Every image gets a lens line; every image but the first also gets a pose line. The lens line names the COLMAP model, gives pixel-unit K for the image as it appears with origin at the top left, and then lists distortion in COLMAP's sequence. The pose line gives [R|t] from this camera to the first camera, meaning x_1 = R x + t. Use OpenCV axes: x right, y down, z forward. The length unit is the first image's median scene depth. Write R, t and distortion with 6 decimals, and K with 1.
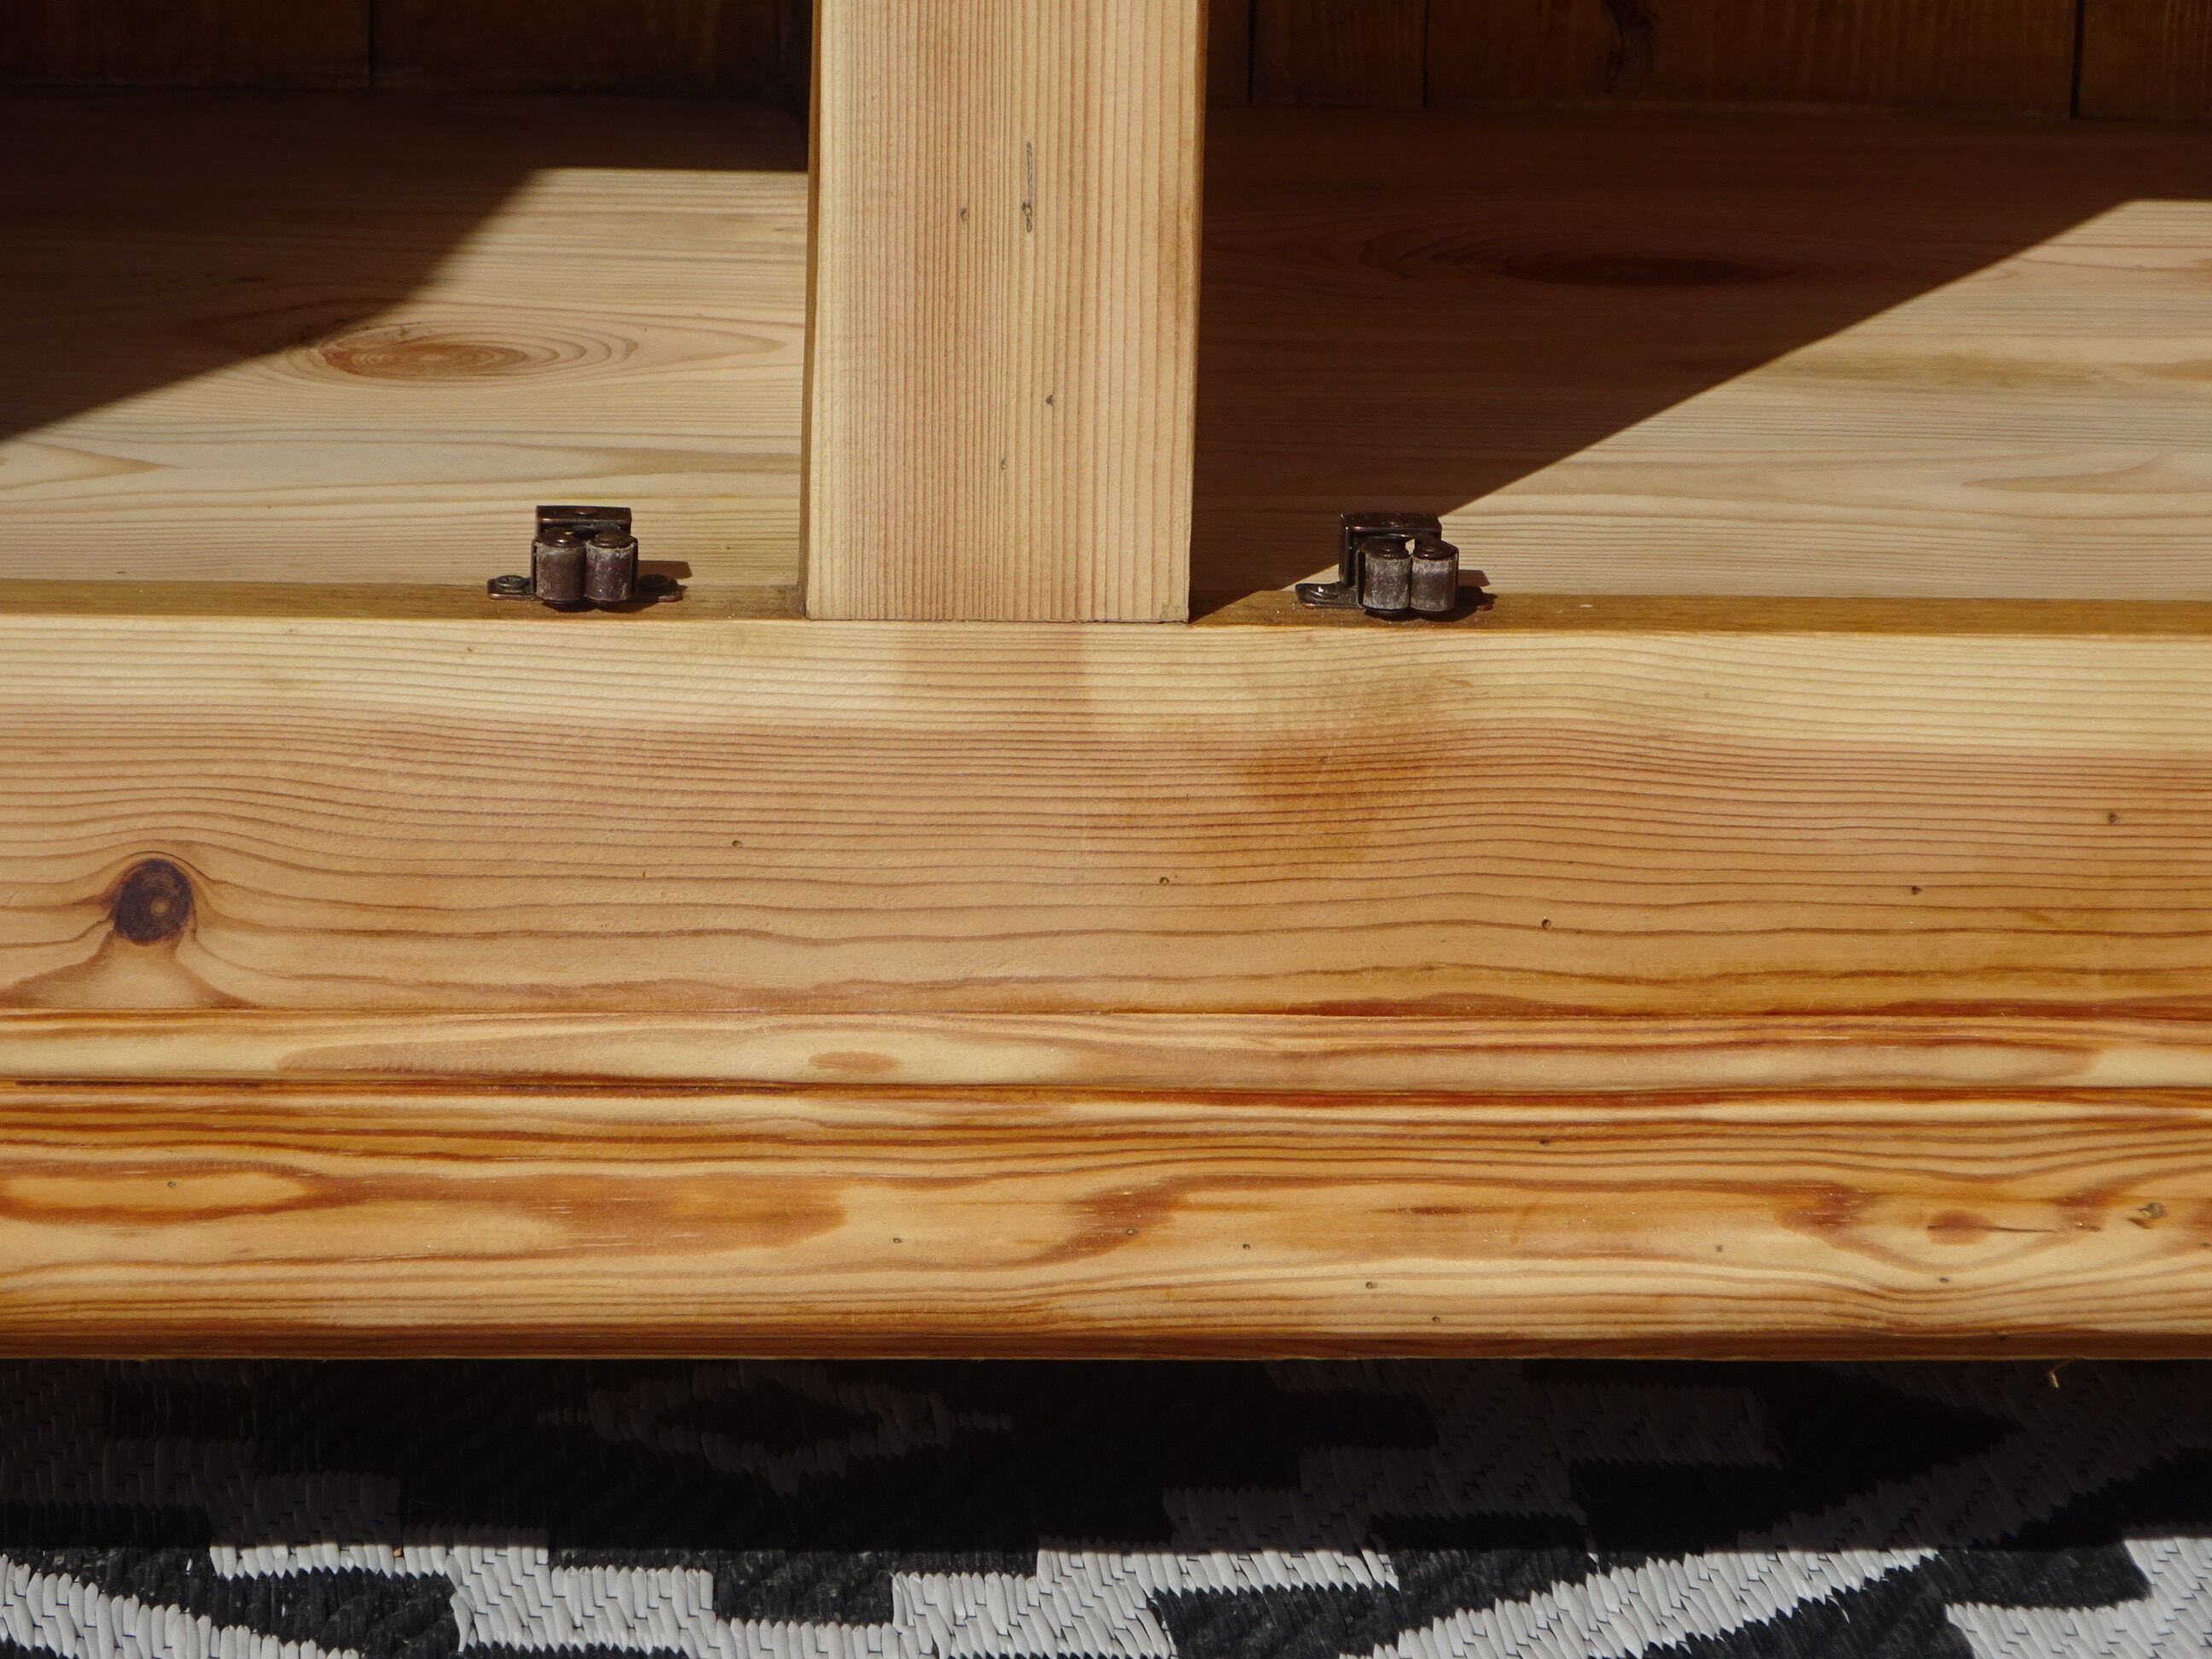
lens RADIAL K [[7780.3, 0, 1107.9], [0, 7780.3, 832.8], [0, 0, 1]] dist [-0.014213, 0.000000]
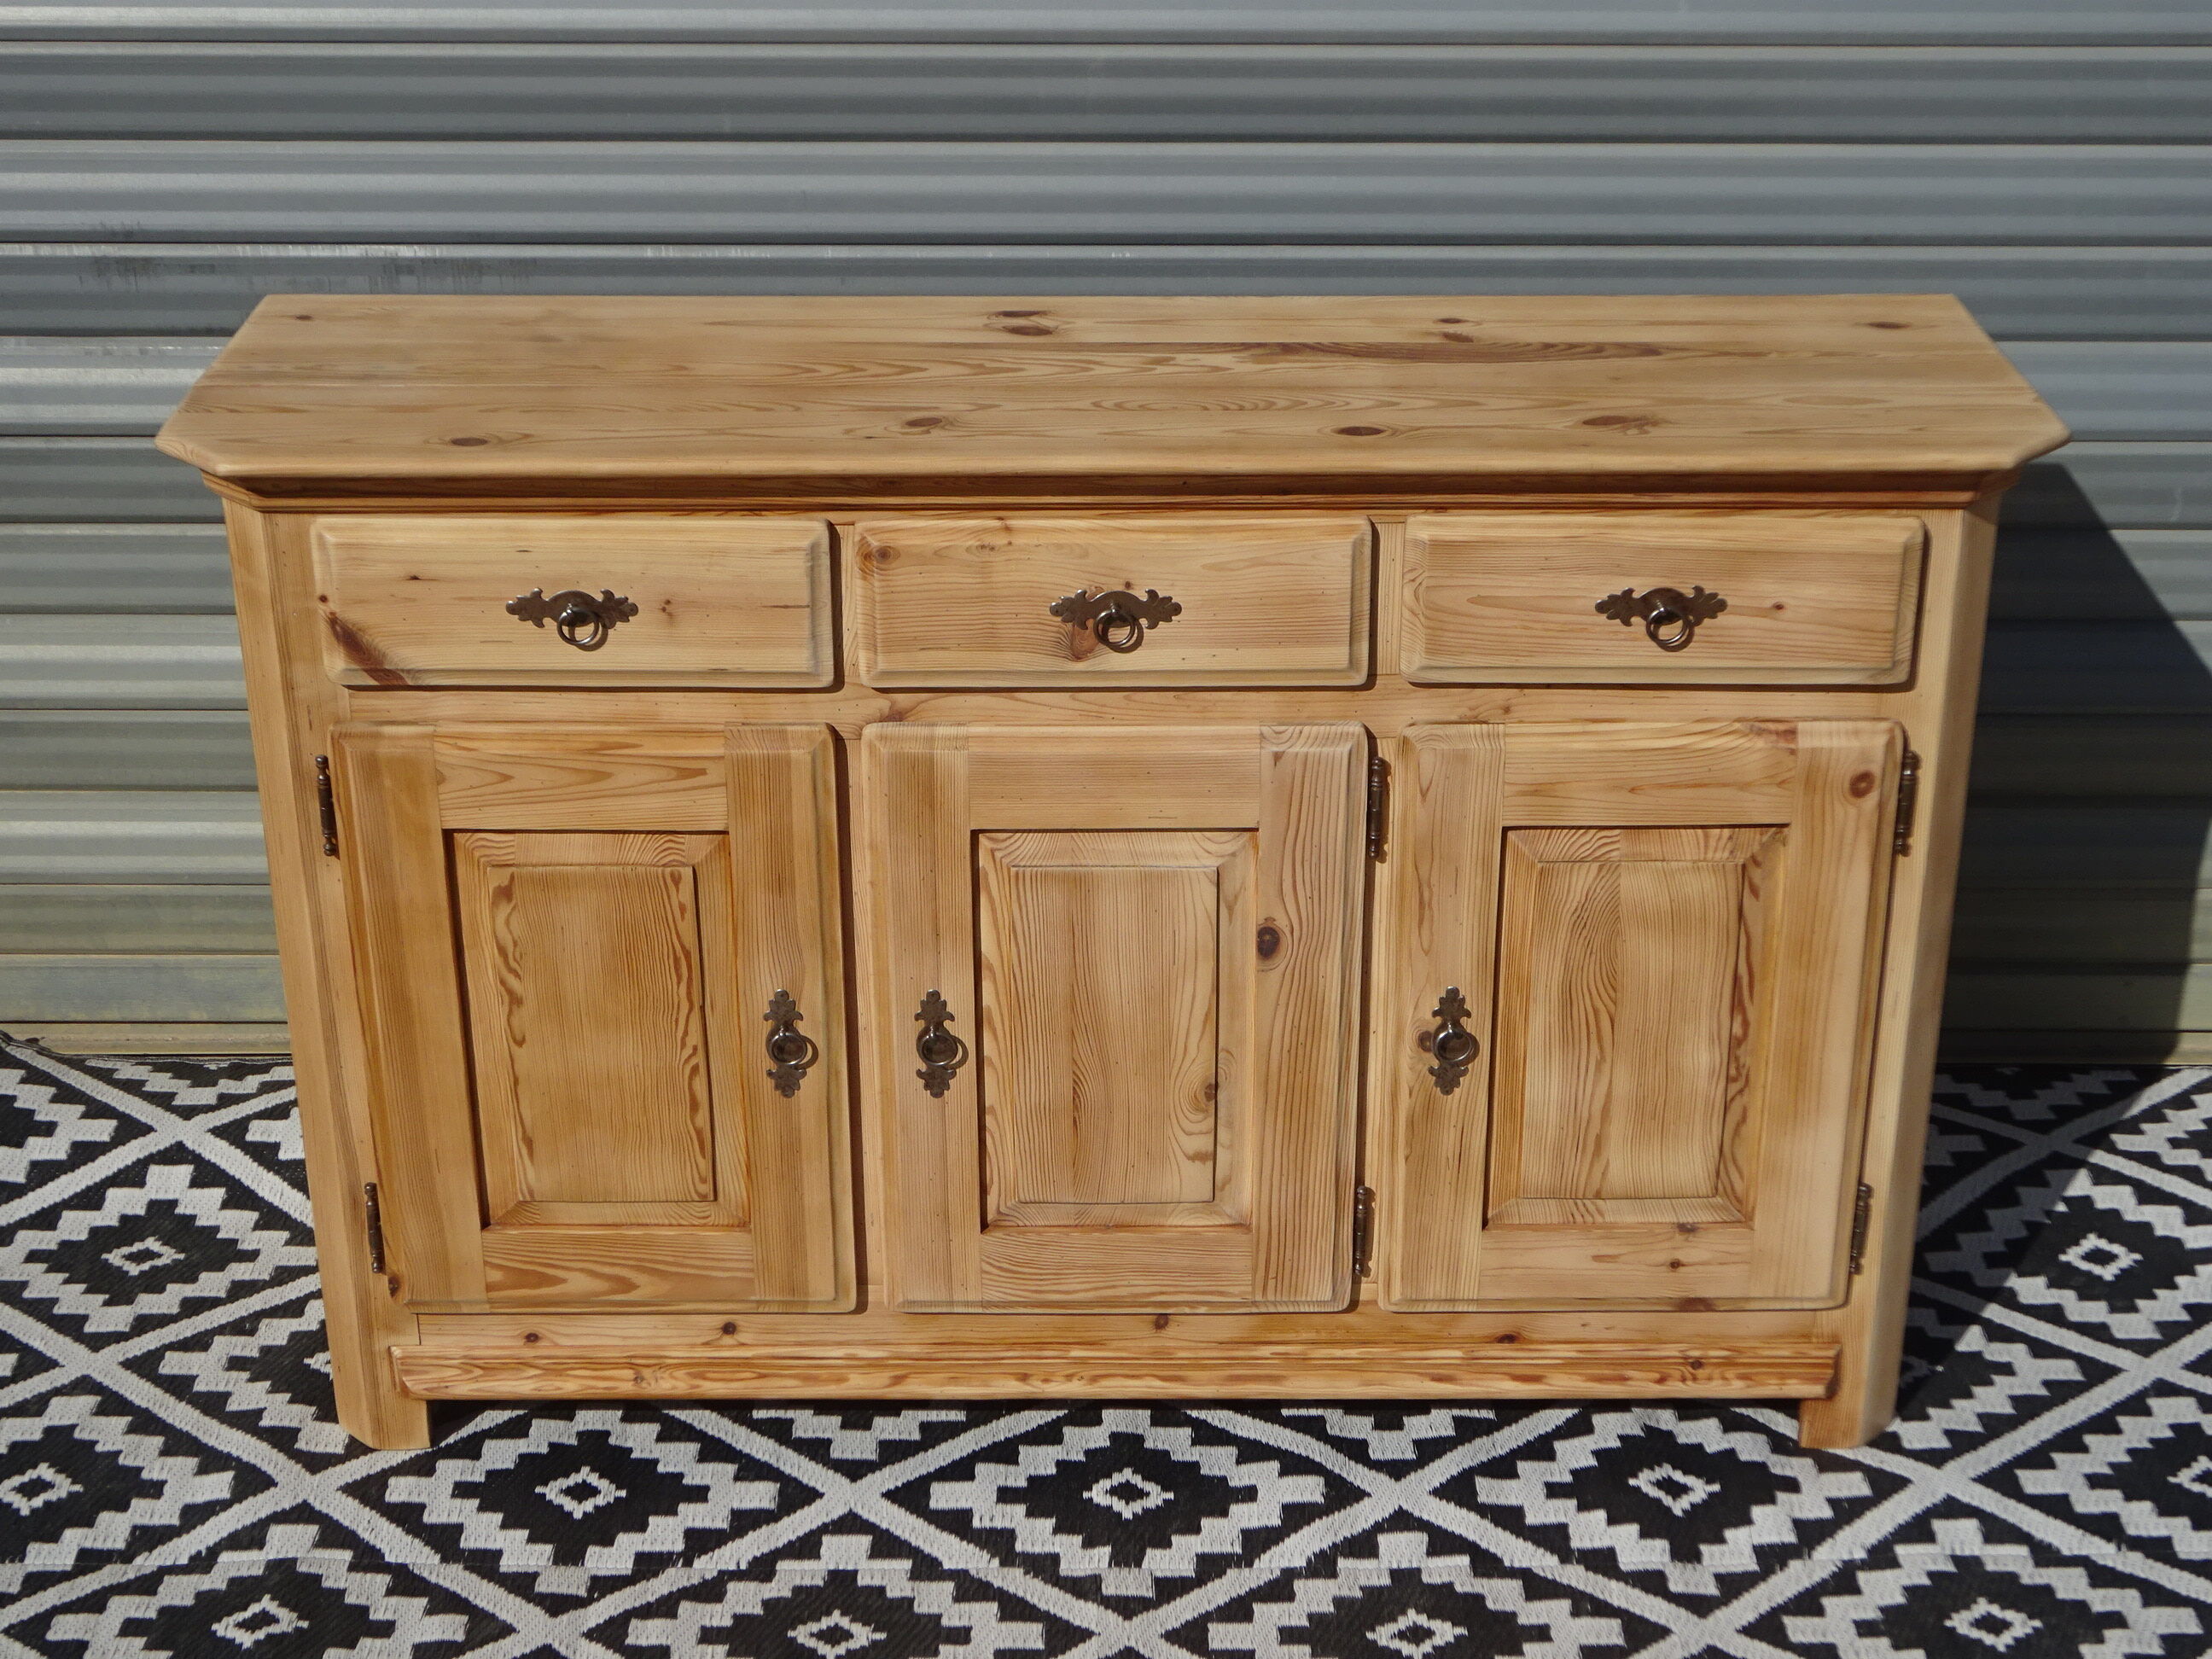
lens RADIAL K [[3273.4, 0, 1103.1], [0, 3273.4, 823.8], [0, 0, 1]] dist [-0.003343, 0.000000]
pose [[0.993485, 0.008576, -0.113639, 0.423355], [0.008143, 0.989273, 0.145849, -0.708227], [0.113671, -0.145824, 0.982758, -1.300551]]
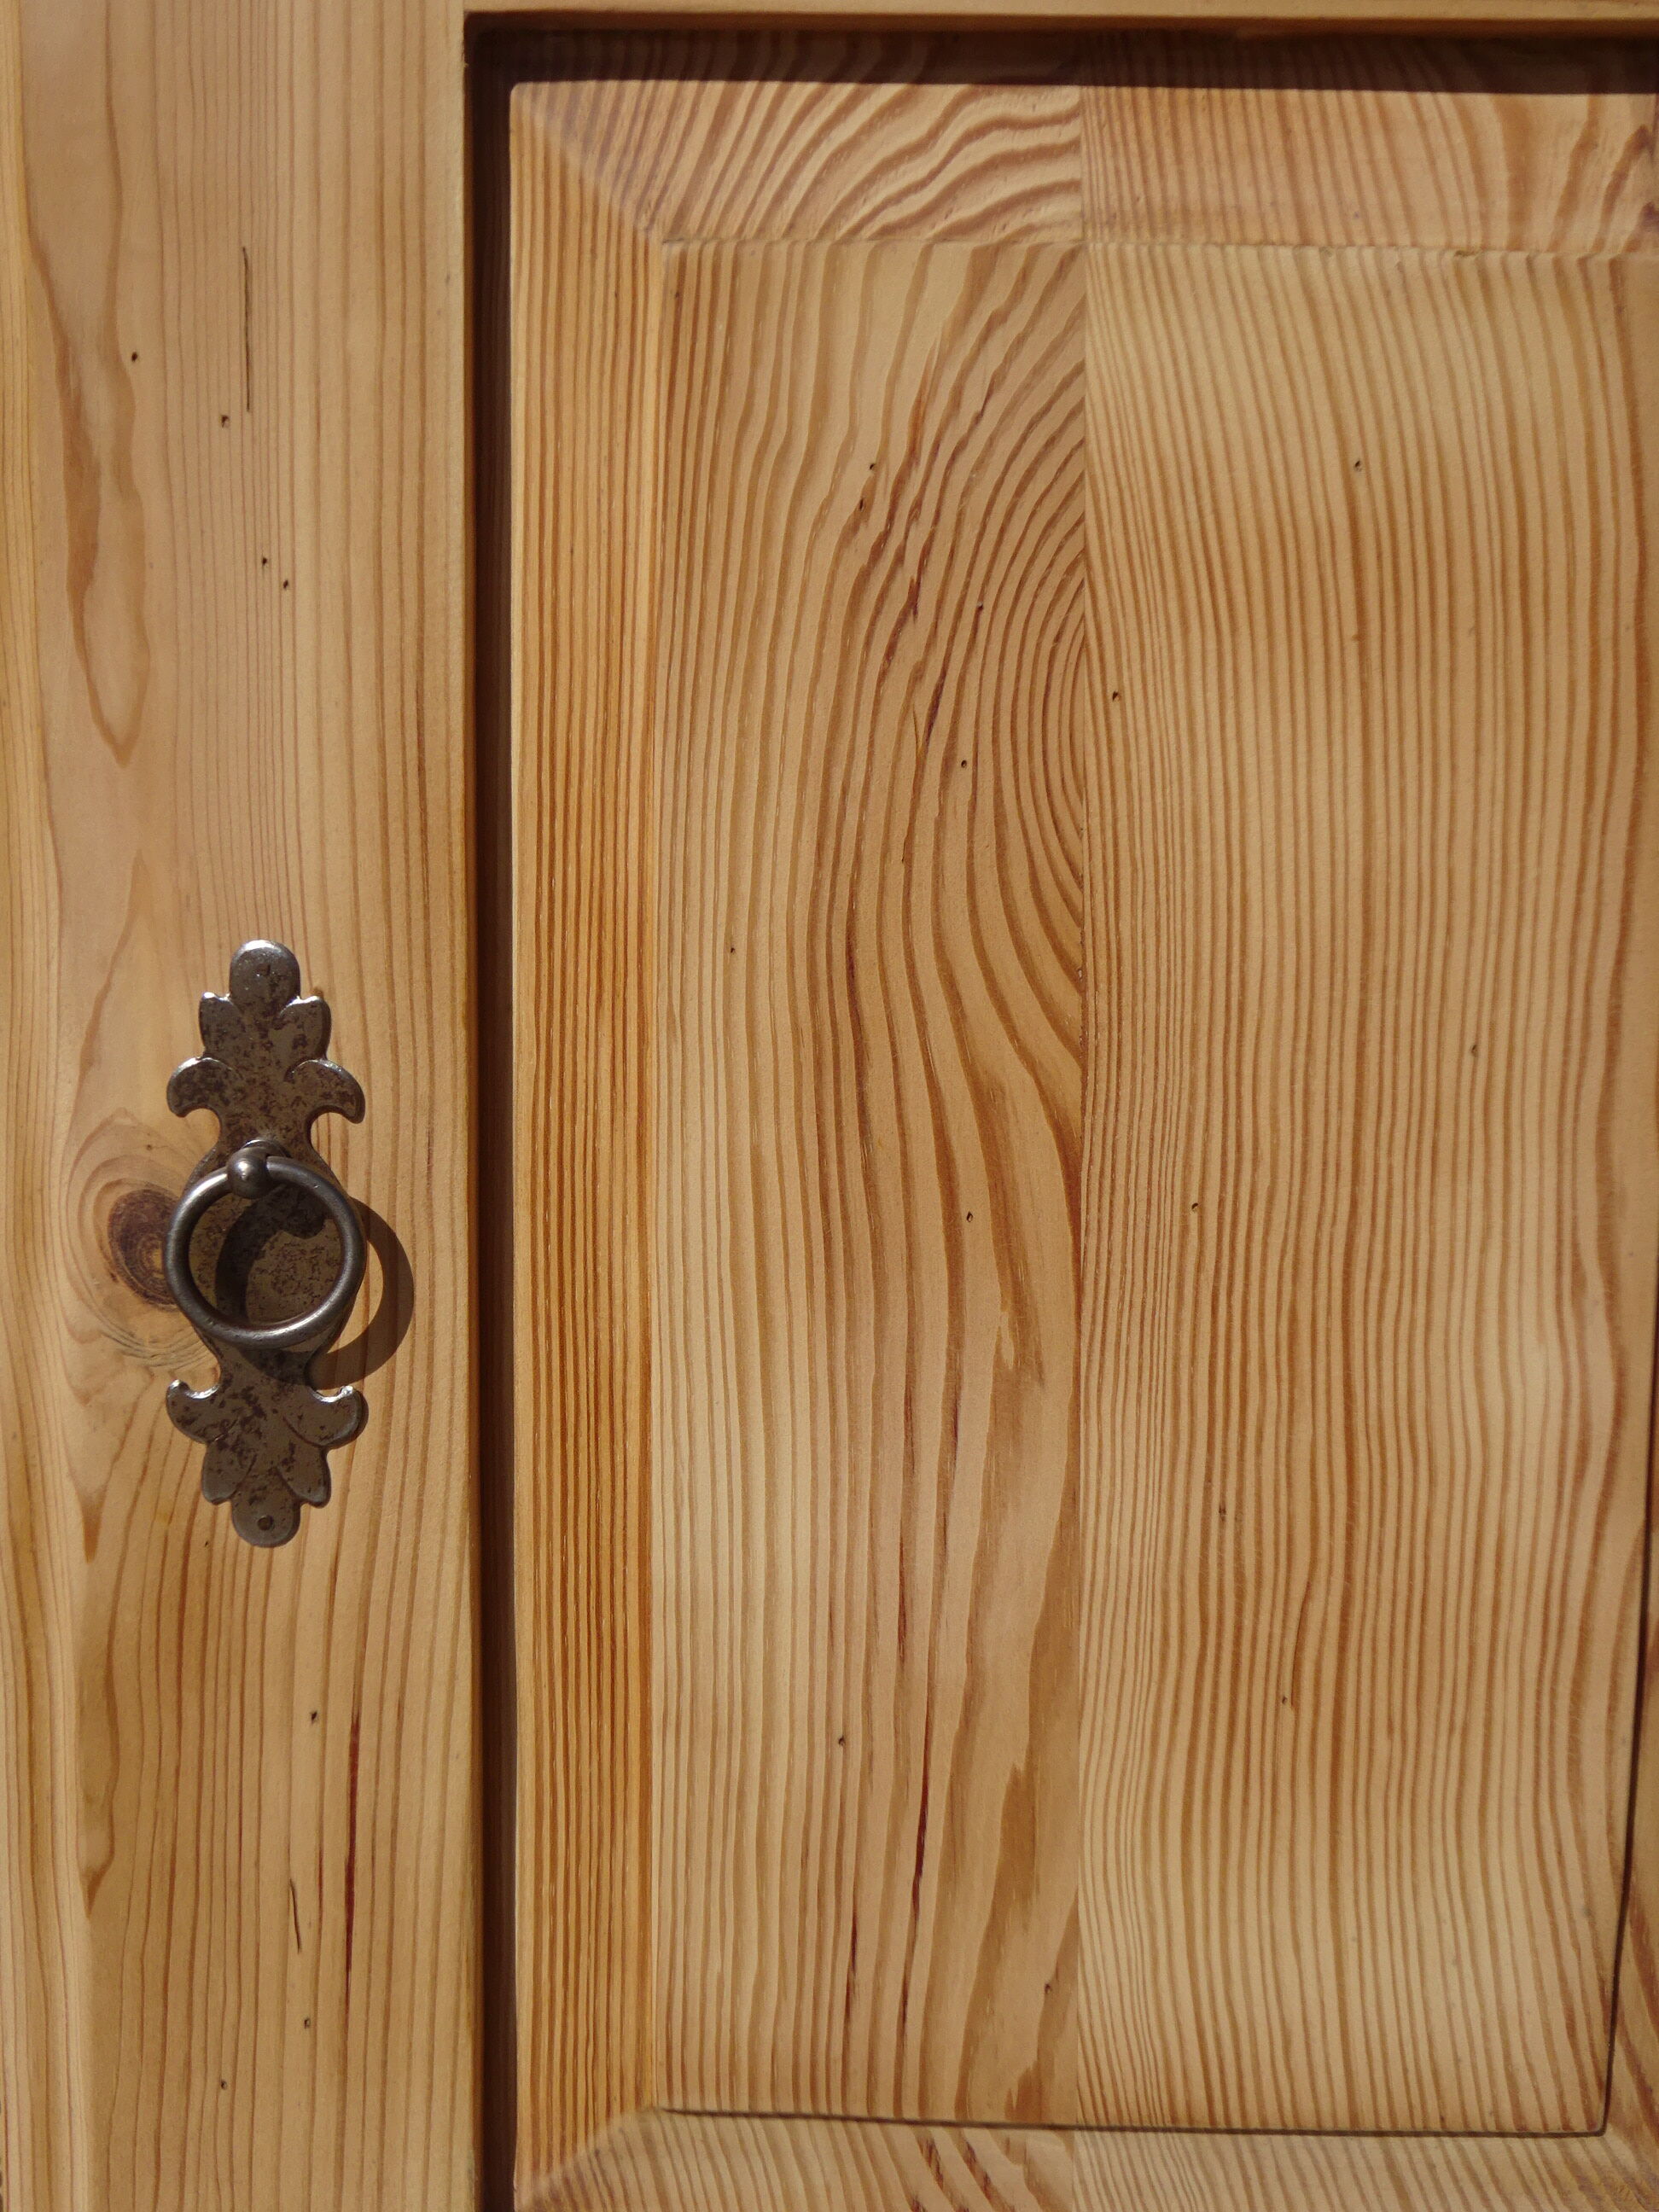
lens RADIAL K [[2572.6, 0, 834.1], [0, 2572.6, 1098.9], [0, 0, 1]] dist [0.025905, 0.000000]
pose [[0.992734, -0.001968, -0.120313, 0.528532], [-0.016159, 0.988628, -0.149511, -0.190048], [0.119239, 0.150369, 0.981413, 0.603364]]
